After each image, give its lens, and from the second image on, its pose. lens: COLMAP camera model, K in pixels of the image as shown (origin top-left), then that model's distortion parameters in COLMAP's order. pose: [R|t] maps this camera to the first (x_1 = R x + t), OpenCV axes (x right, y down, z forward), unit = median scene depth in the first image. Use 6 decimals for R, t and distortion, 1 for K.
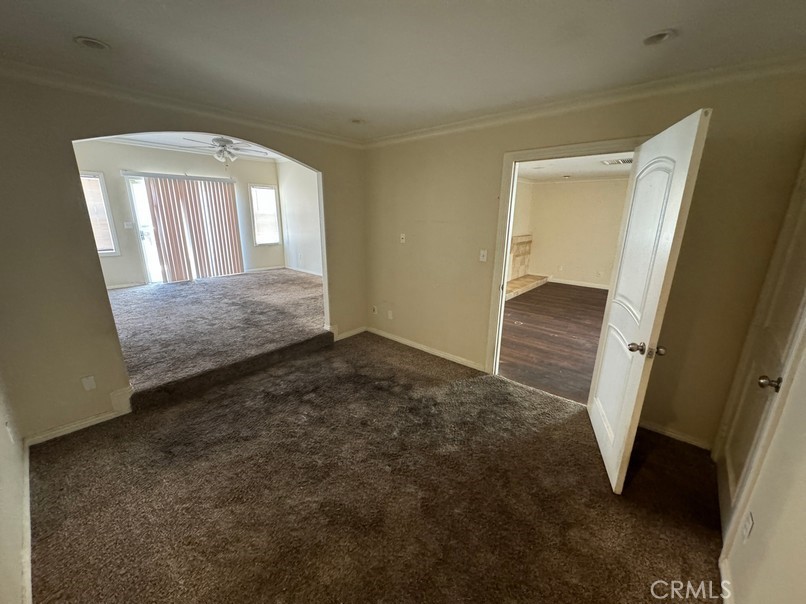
lens RADIAL K [[322.6, 0, 403.8], [0, 322.6, 299.6], [0, 0, 1]] dist [-0.003161, 0.000081]
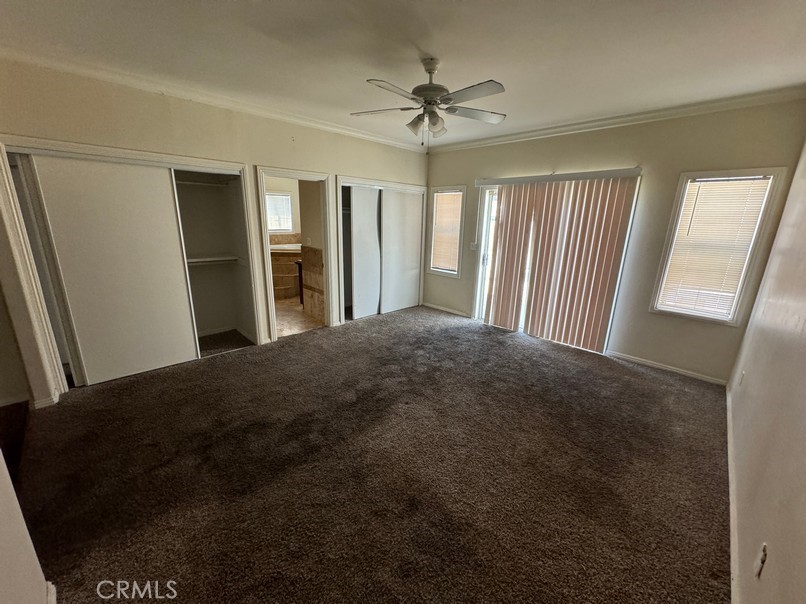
lens RADIAL K [[322.6, 0, 404.7], [0, 322.6, 301.6], [0, 0, 1]] dist [-0.003161, 0.000081]
pose [[-0.044701, 0.240857, -0.969531, -0.011618], [-0.285161, 0.927047, 0.243450, -0.310635], [0.957437, 0.287355, 0.027243, 1.054888]]
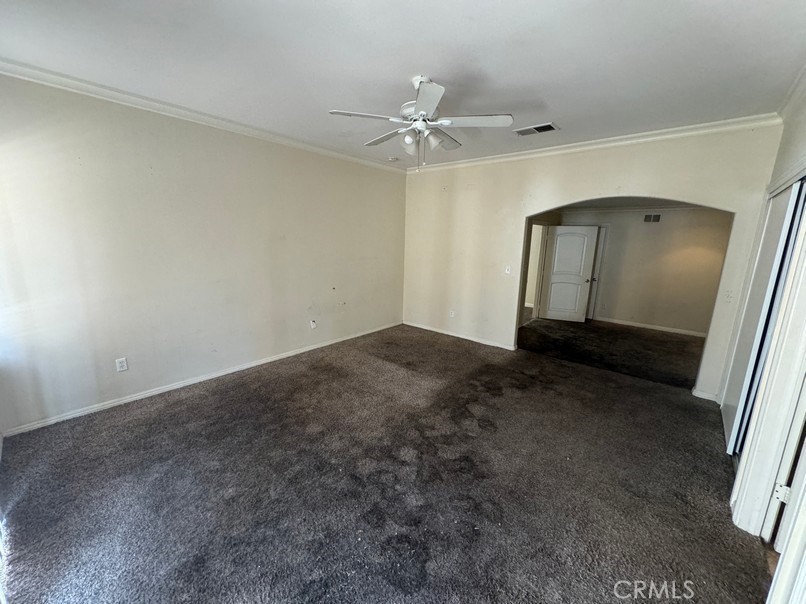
lens RADIAL K [[322.6, 0, 402.3], [0, 322.6, 300.7], [0, 0, 1]] dist [-0.003161, 0.000081]
pose [[-0.012347, -0.208939, 0.977851, -1.097355], [0.234574, 0.950030, 0.205956, -0.333872], [-0.972020, 0.231921, 0.037282, 1.088949]]
